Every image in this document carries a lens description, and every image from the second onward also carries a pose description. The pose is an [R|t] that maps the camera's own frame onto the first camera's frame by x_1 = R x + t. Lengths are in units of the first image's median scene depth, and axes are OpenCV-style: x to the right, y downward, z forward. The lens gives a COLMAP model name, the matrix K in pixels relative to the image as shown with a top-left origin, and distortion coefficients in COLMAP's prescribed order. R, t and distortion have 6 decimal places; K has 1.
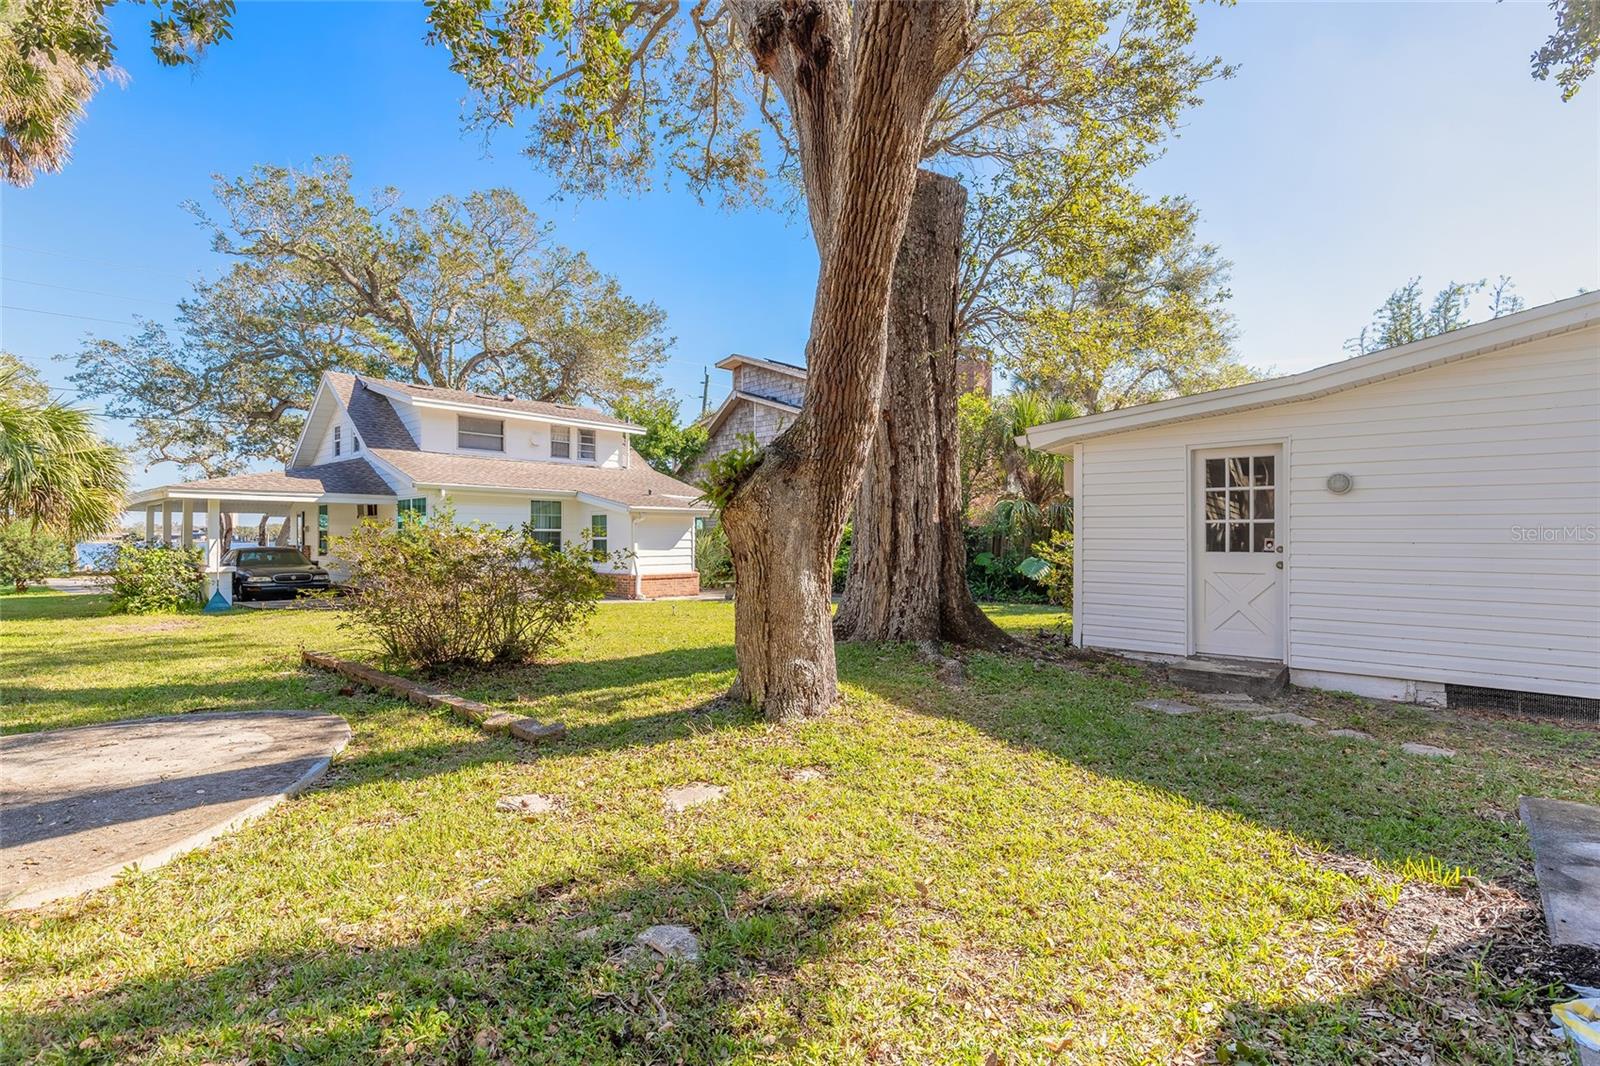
lens RADIAL K [[787.5, 0, 803.5], [0, 787.5, 536.4], [0, 0, 1]] dist [-0.000611, 0.000204]
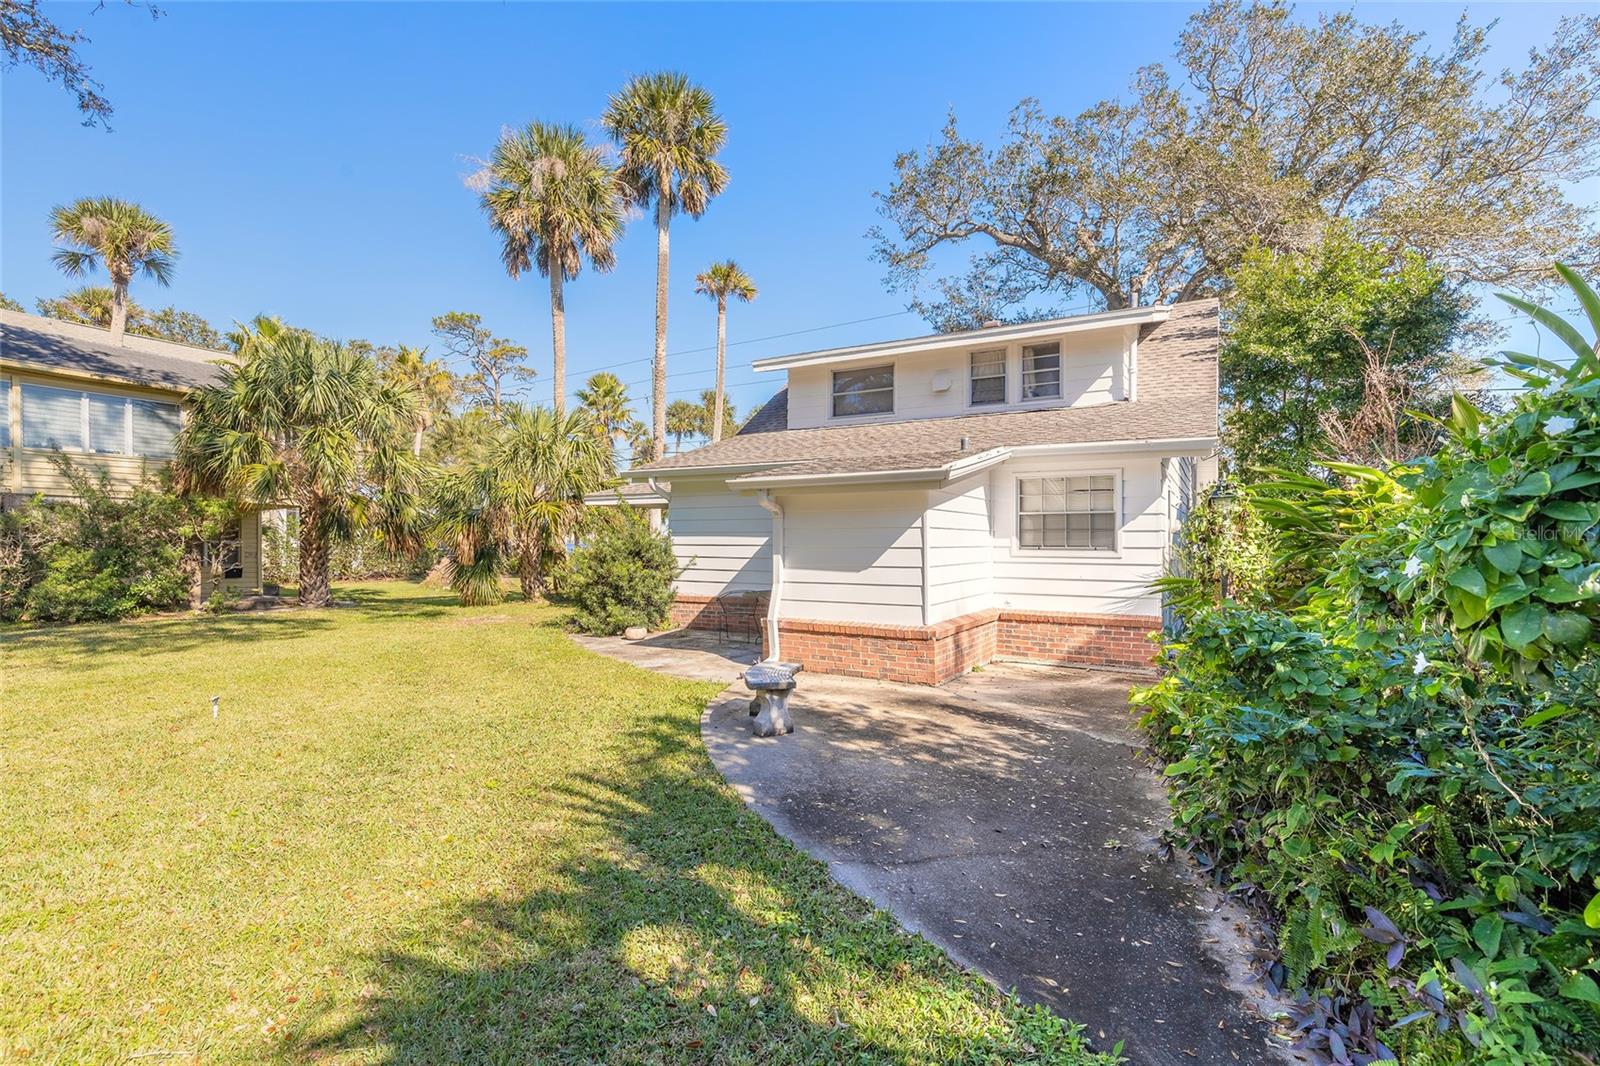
lens RADIAL K [[728.3, 0, 793.8], [0, 728.3, 538.3], [0, 0, 1]] dist [0.010544, -0.001304]
pose [[0.222710, -0.002148, -0.974882, 0.189169], [0.002865, 0.999995, -0.001549, -0.000278], [0.974880, -0.002448, 0.222715, 0.759972]]
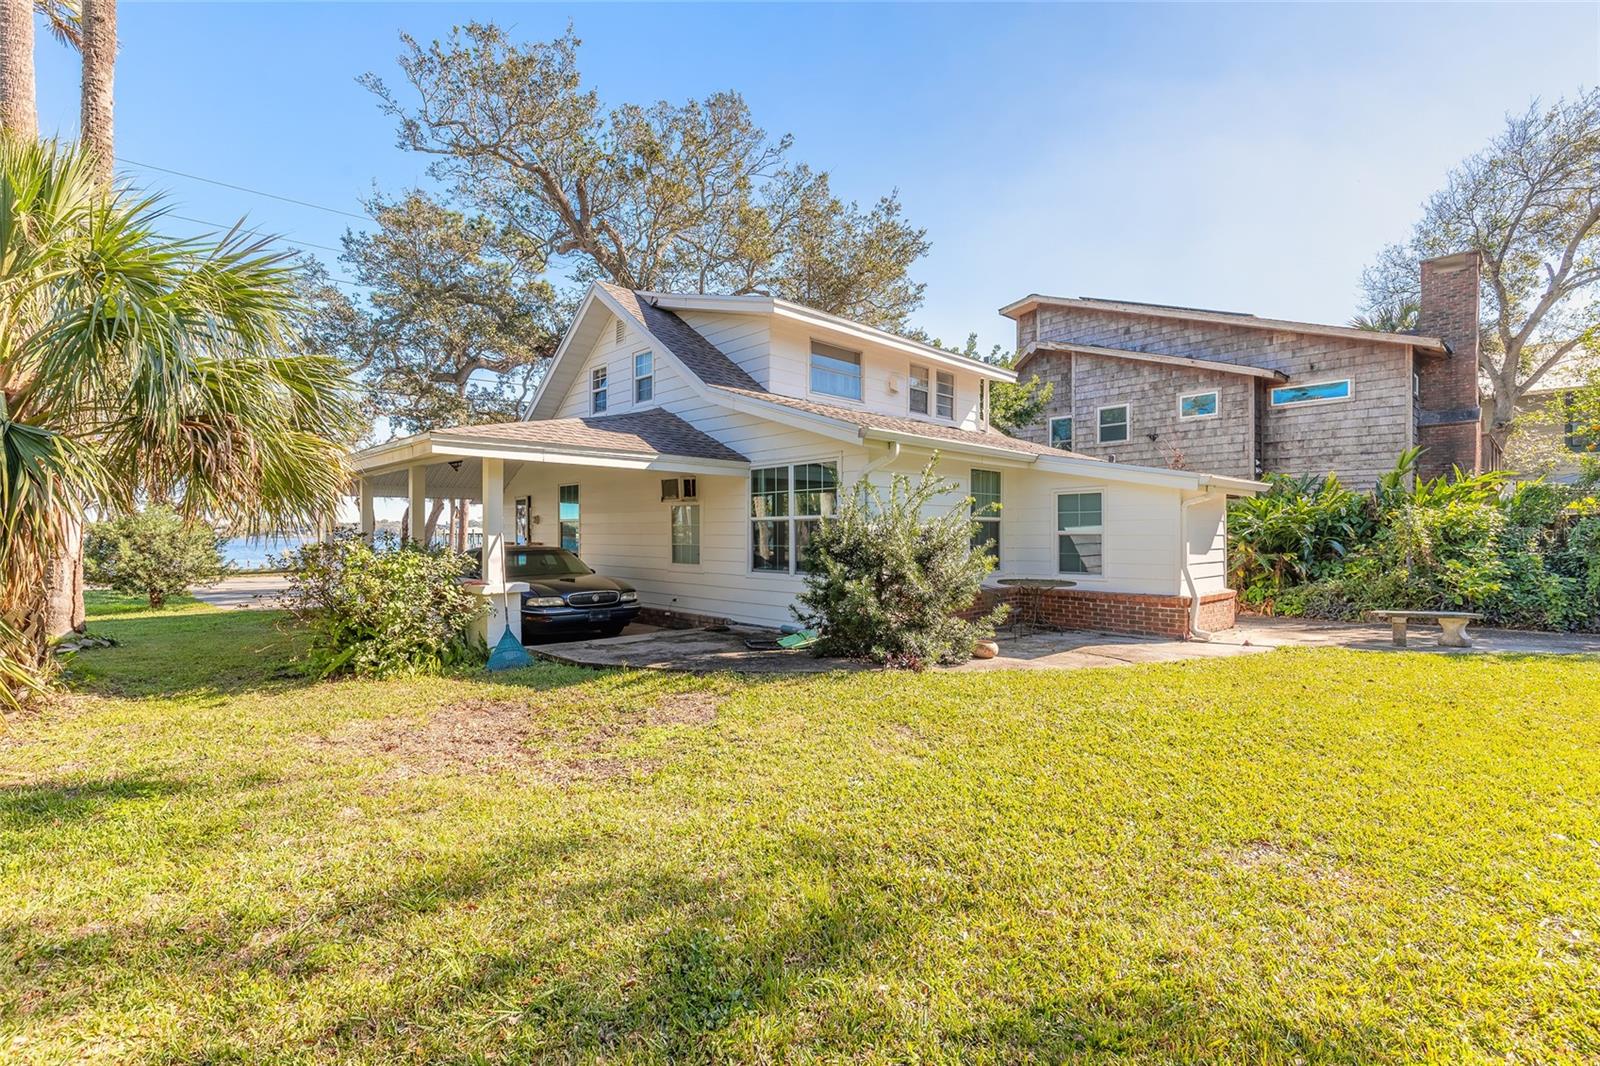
lens RADIAL K [[728.3, 0, 798.3], [0, 728.3, 534.0], [0, 0, 1]] dist [0.010544, -0.001304]
pose [[0.998208, 0.000346, -0.059844, -0.384705], [-0.000193, 0.999997, 0.002568, 0.001810], [0.059845, -0.002552, 0.998204, 0.382630]]
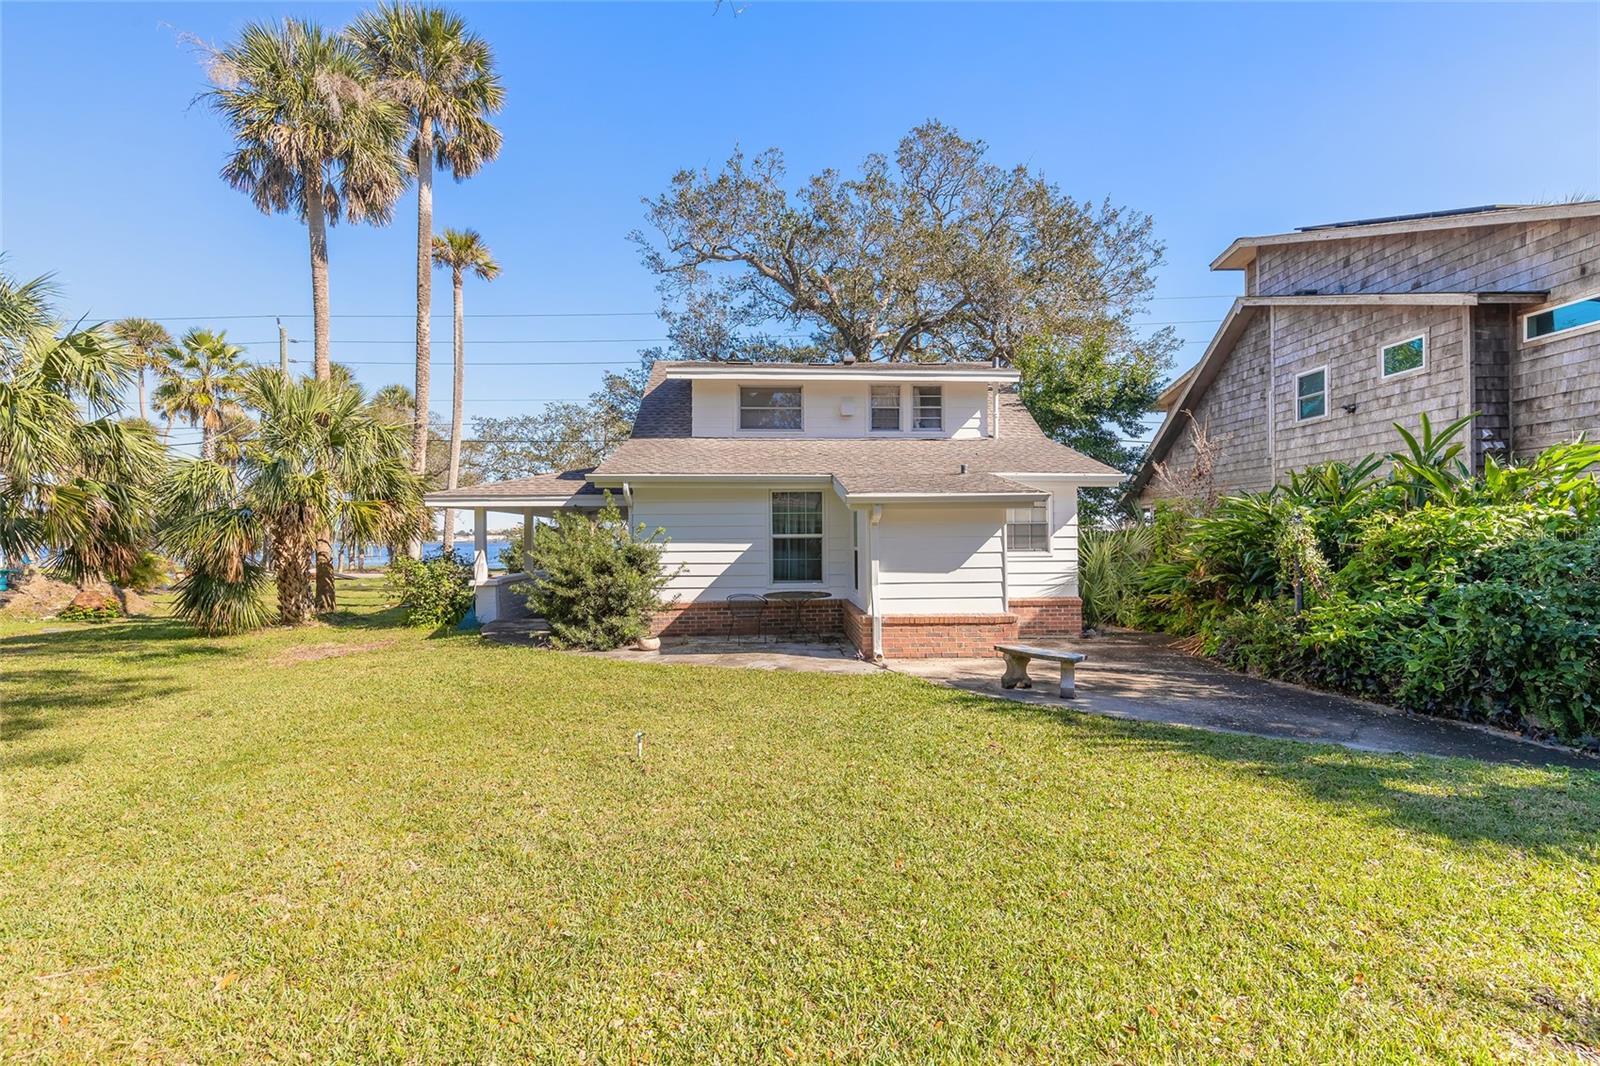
lens RADIAL K [[728.3, 0, 794.8], [0, 728.3, 537.7], [0, 0, 1]] dist [0.010544, -0.001304]
pose [[0.710189, -0.003306, -0.704003, 0.092689], [0.009734, 0.999940, 0.005123, -0.008478], [0.703944, -0.010491, 0.710178, 0.494532]]
